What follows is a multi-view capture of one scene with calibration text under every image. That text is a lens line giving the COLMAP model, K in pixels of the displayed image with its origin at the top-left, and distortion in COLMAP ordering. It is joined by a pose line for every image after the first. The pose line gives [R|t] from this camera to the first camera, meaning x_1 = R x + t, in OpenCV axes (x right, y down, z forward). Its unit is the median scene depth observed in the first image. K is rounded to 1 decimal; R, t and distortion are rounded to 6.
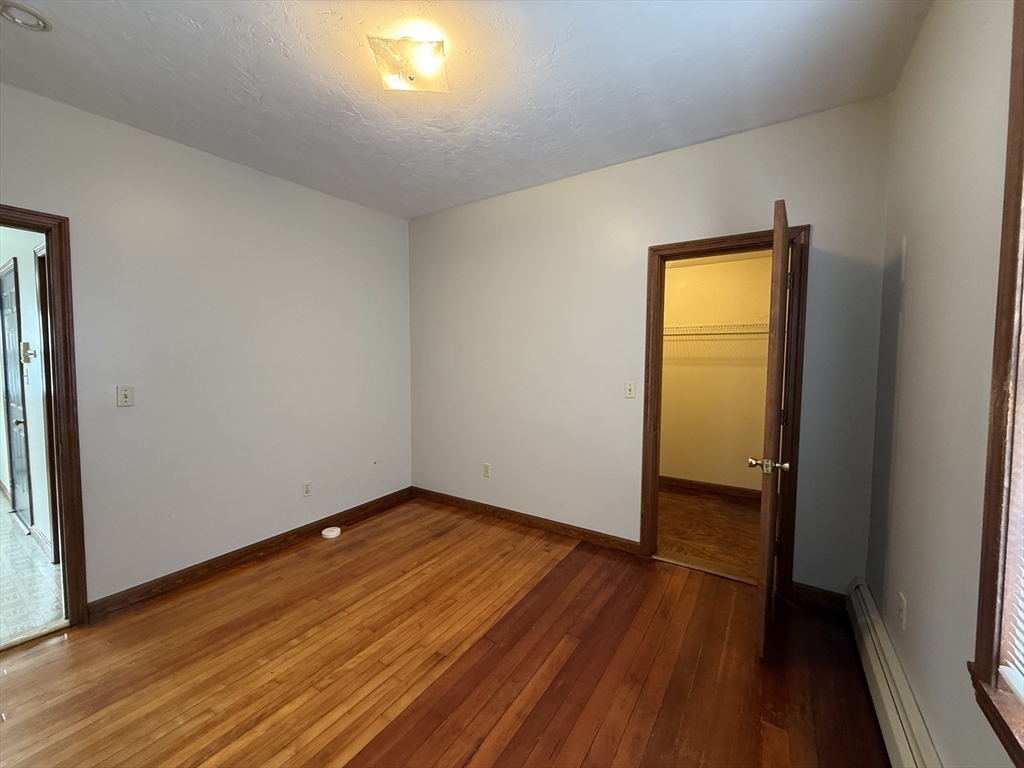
lens RADIAL K [[406.8, 0, 508.4], [0, 406.8, 378.8], [0, 0, 1]] dist [0.000514, 0.000062]
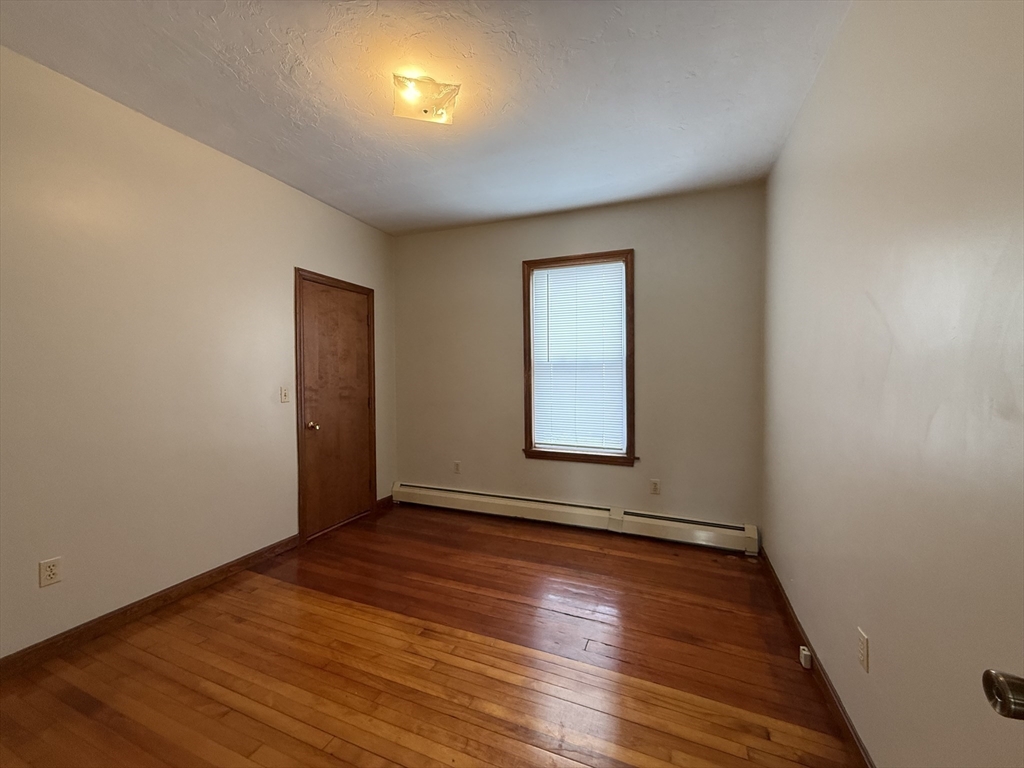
lens RADIAL K [[406.8, 0, 508.4], [0, 406.8, 385.6], [0, 0, 1]] dist [0.000514, 0.000062]
pose [[-0.198407, -0.028093, 0.979717, -0.952867], [0.049564, 0.998023, 0.038656, -0.008466], [-0.978866, 0.056228, -0.196623, 0.719636]]
